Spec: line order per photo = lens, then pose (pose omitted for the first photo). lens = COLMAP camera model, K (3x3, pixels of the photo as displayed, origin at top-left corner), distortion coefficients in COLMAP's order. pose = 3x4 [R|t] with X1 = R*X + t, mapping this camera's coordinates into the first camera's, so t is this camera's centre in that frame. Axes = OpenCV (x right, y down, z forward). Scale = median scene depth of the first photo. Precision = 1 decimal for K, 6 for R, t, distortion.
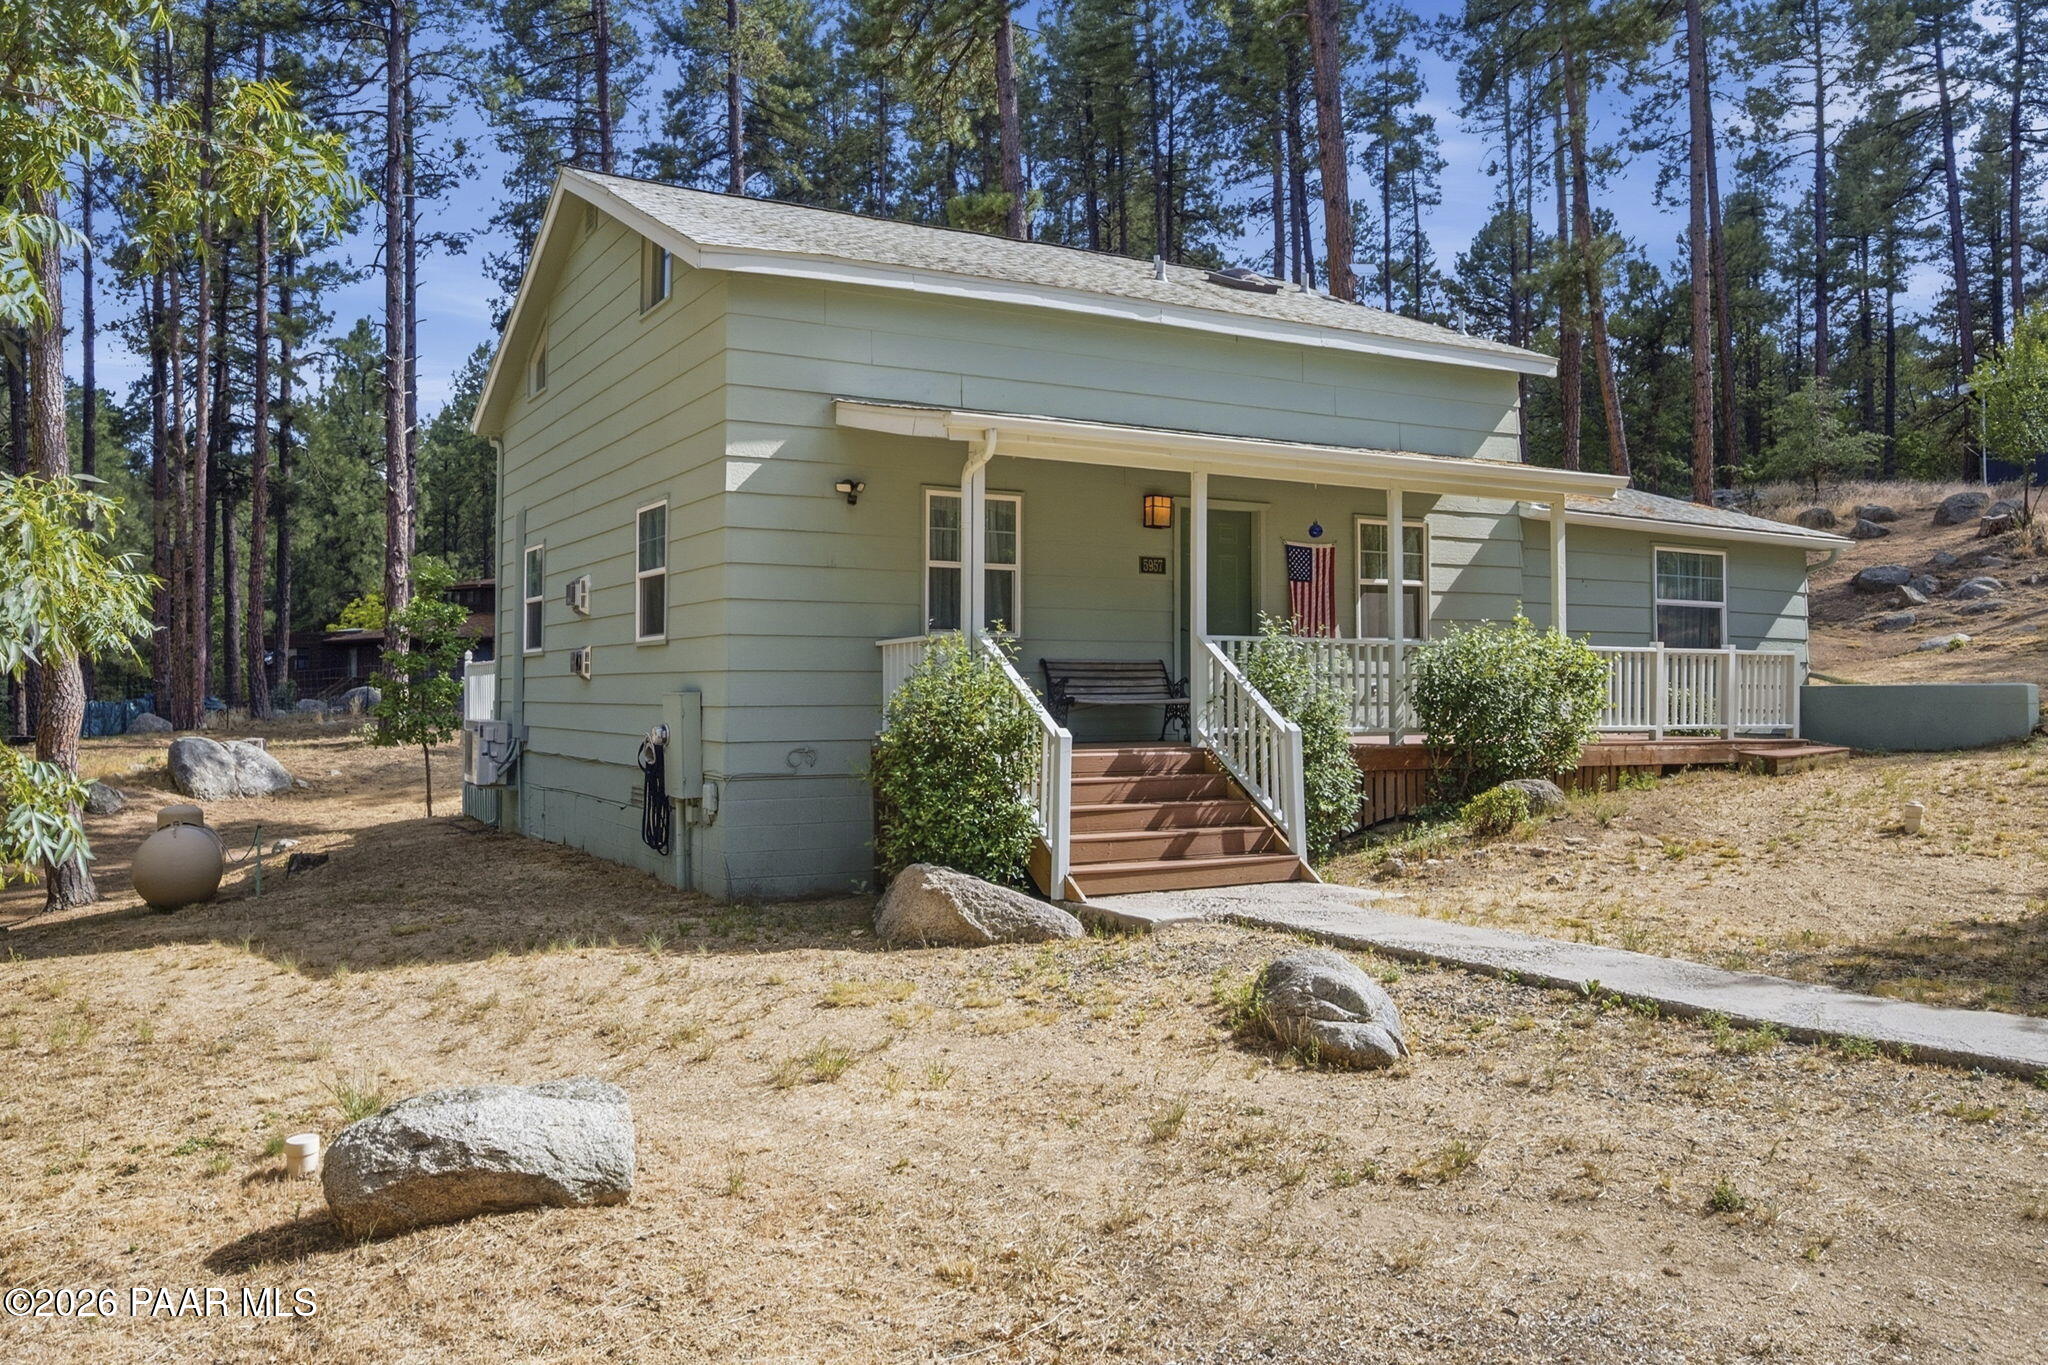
lens RADIAL K [[1548.8, 0, 1024.0], [0, 1548.8, 682.5], [0, 0, 1]] dist [-0.006829, -0.003777]
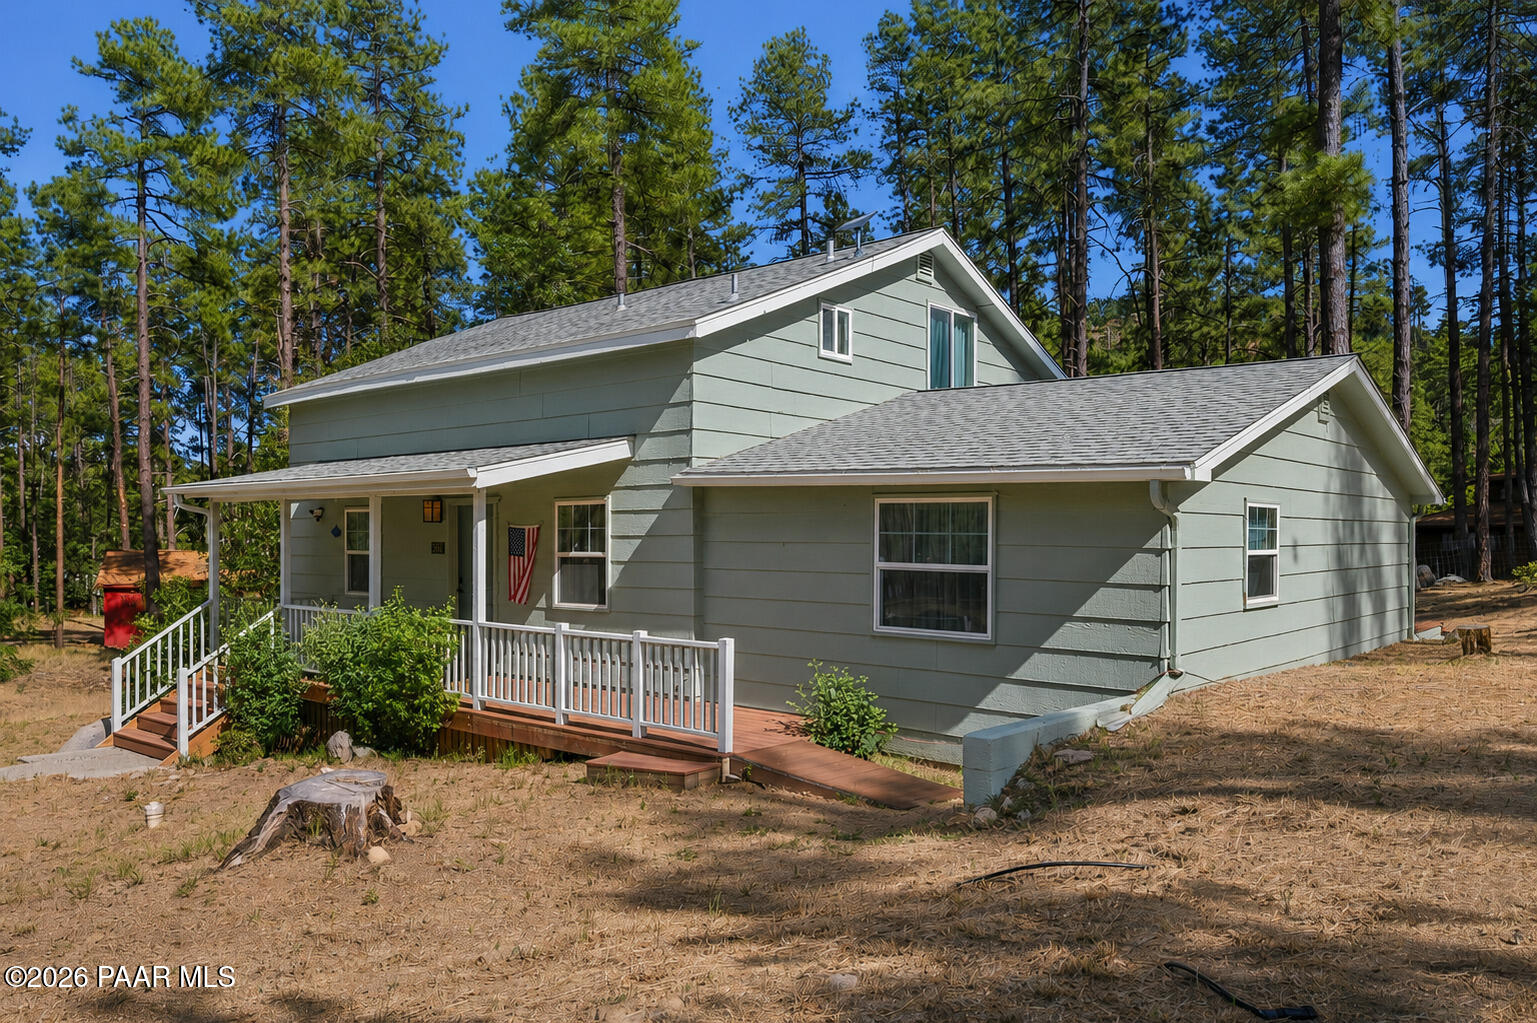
lens RADIAL K [[1162.3, 0, 768.5], [0, 1162.3, 511.5], [0, 0, 1]] dist [-0.006829, -0.003777]
pose [[0.346440, -0.022409, -0.937804, 1.079143], [0.001630, 0.999728, -0.023286, -0.075139], [0.938071, 0.006538, 0.346382, 0.821345]]
